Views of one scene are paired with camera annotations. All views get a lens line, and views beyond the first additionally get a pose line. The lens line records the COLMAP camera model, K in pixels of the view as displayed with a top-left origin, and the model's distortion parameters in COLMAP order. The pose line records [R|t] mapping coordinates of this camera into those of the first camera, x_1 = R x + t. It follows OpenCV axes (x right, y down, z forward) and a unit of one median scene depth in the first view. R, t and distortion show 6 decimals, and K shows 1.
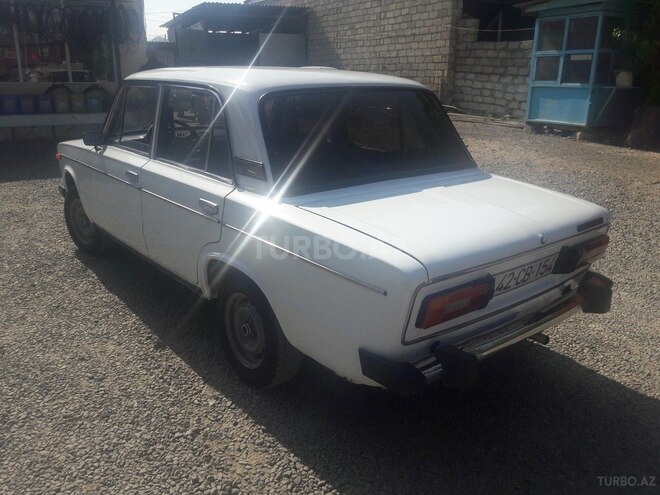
lens RADIAL K [[553.8, 0, 328.3], [0, 553.8, 244.6], [0, 0, 1]] dist [0.028391, -0.057993]
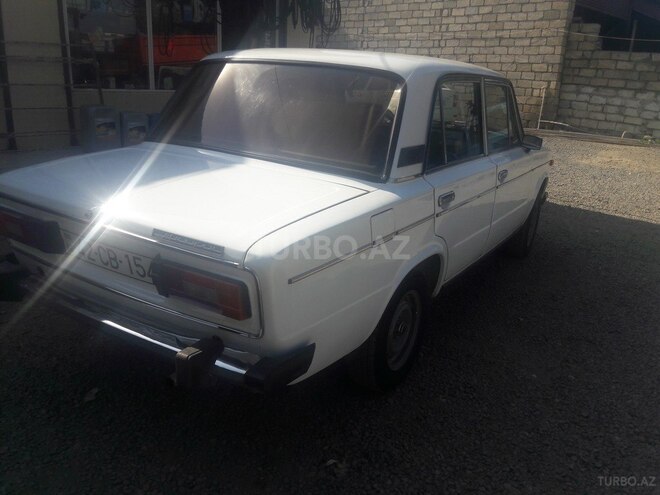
lens RADIAL K [[553.8, 0, 331.9], [0, 553.8, 241.2], [0, 0, 1]] dist [0.028391, -0.057993]
pose [[0.948544, -0.059934, 0.310921, -0.406526], [0.060901, 0.998122, 0.006608, -0.096994], [-0.310734, 0.012668, 0.950413, 0.302647]]
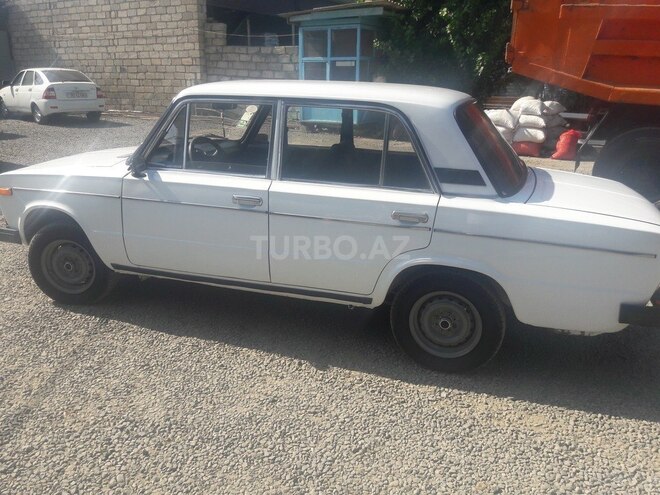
lens RADIAL K [[553.8, 0, 329.7], [0, 553.8, 246.2], [0, 0, 1]] dist [0.028391, -0.057993]
pose [[0.850558, -0.154537, 0.502662, -0.144161], [0.153239, 0.987200, 0.044206, -0.013466], [-0.503060, 0.039428, 0.863352, 0.026561]]
